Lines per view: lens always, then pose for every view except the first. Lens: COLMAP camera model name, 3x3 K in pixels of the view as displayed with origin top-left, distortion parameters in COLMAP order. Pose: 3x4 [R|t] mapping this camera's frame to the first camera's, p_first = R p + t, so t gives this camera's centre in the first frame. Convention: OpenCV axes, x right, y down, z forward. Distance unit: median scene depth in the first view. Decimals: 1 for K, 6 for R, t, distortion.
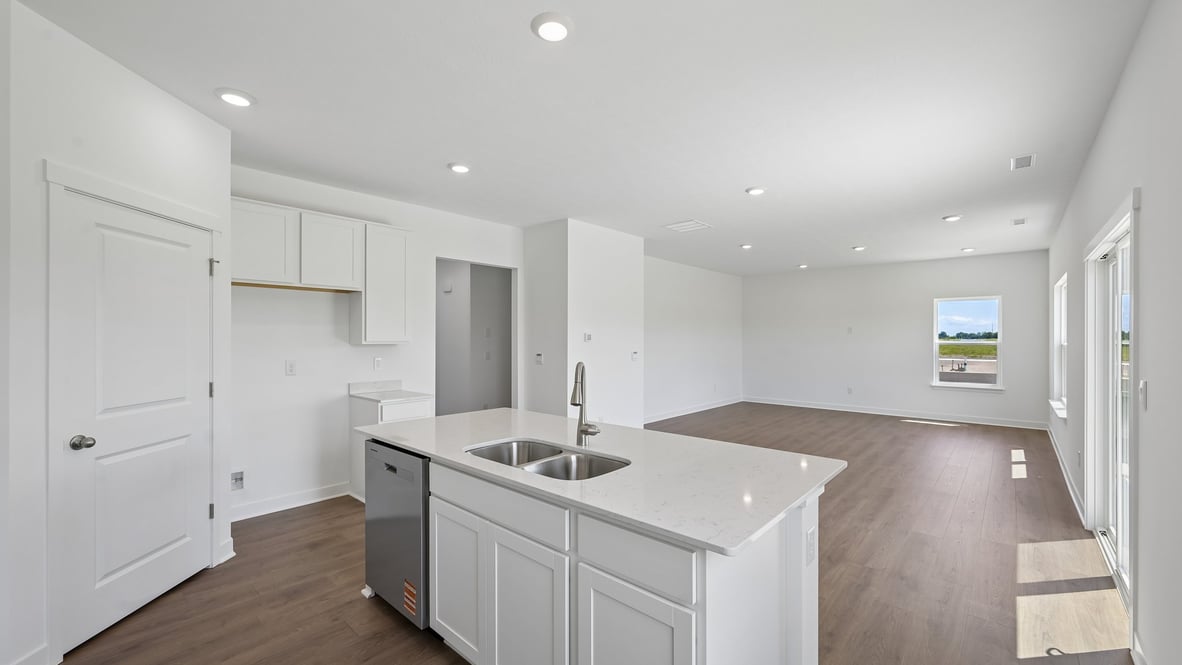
lens RADIAL K [[466.1, 0, 585.0], [0, 466.1, 340.5], [0, 0, 1]] dist [0.003462, 0.000664]
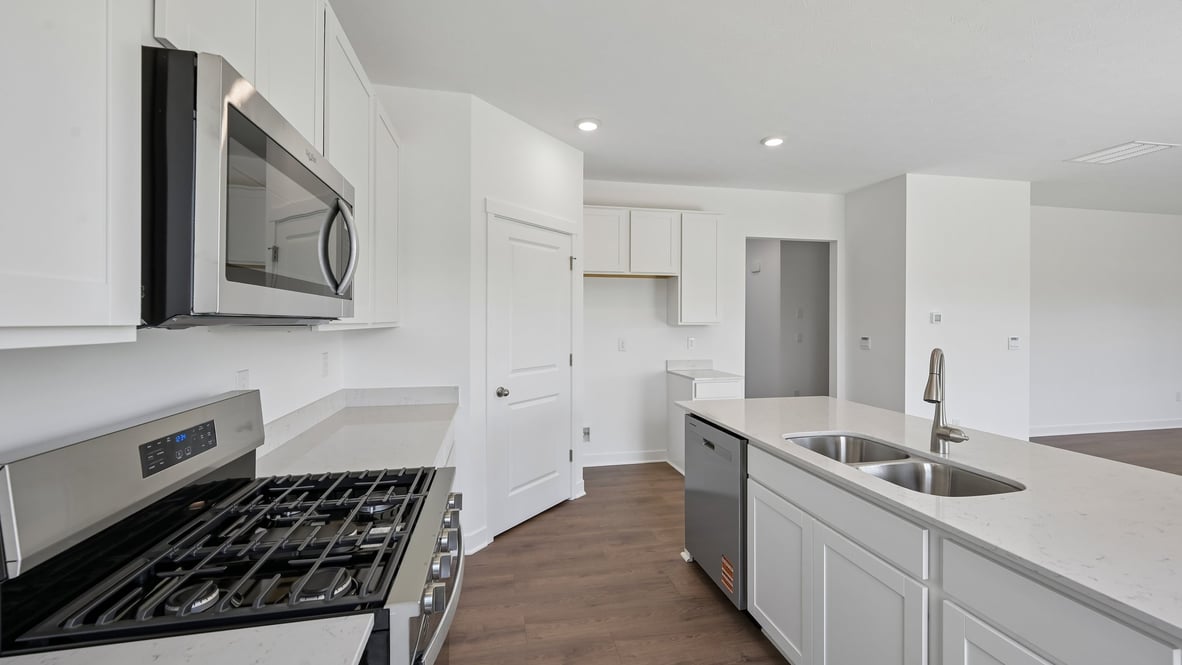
lens RADIAL K [[466.1, 0, 583.7], [0, 466.1, 322.4], [0, 0, 1]] dist [0.003462, 0.000664]
pose [[0.812364, 0.003379, -0.583141, -0.034309], [-0.002502, 0.999994, 0.002309, 0.000777], [0.583146, -0.000417, 0.812368, -0.007595]]
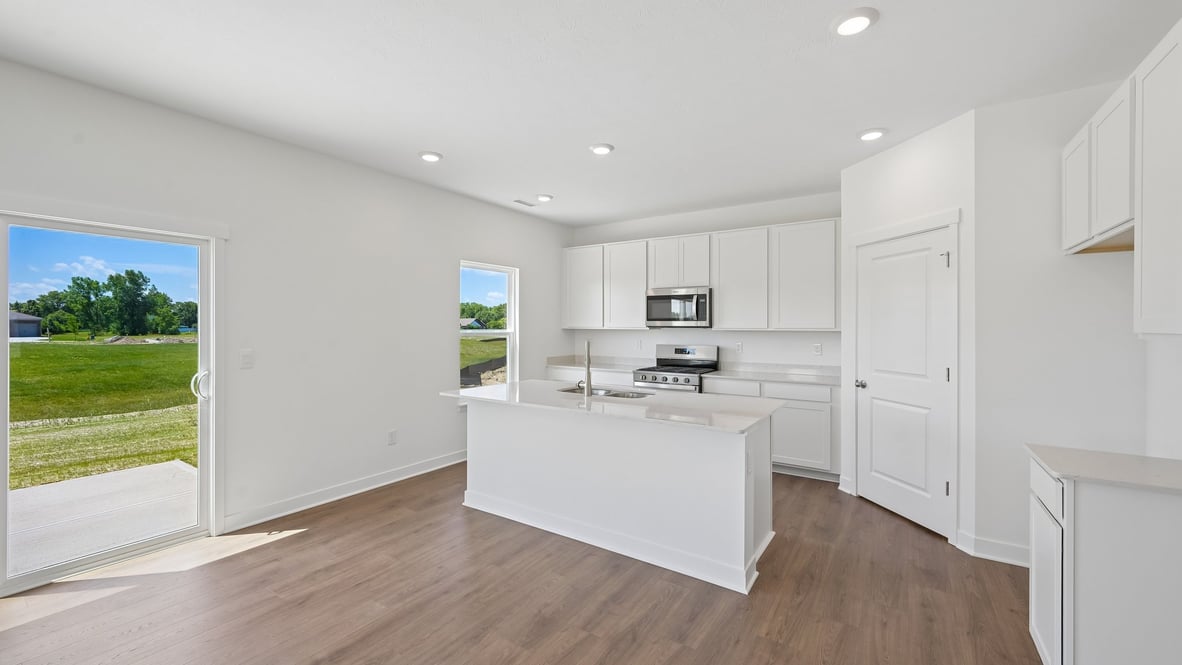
lens RADIAL K [[466.1, 0, 591.1], [0, 466.1, 328.3], [0, 0, 1]] dist [0.003462, 0.000664]
pose [[-0.988155, -0.004540, -0.153389, 0.184107], [-0.004883, 0.999986, 0.001855, 0.002964], [0.153378, 0.002582, -0.988164, 2.099427]]
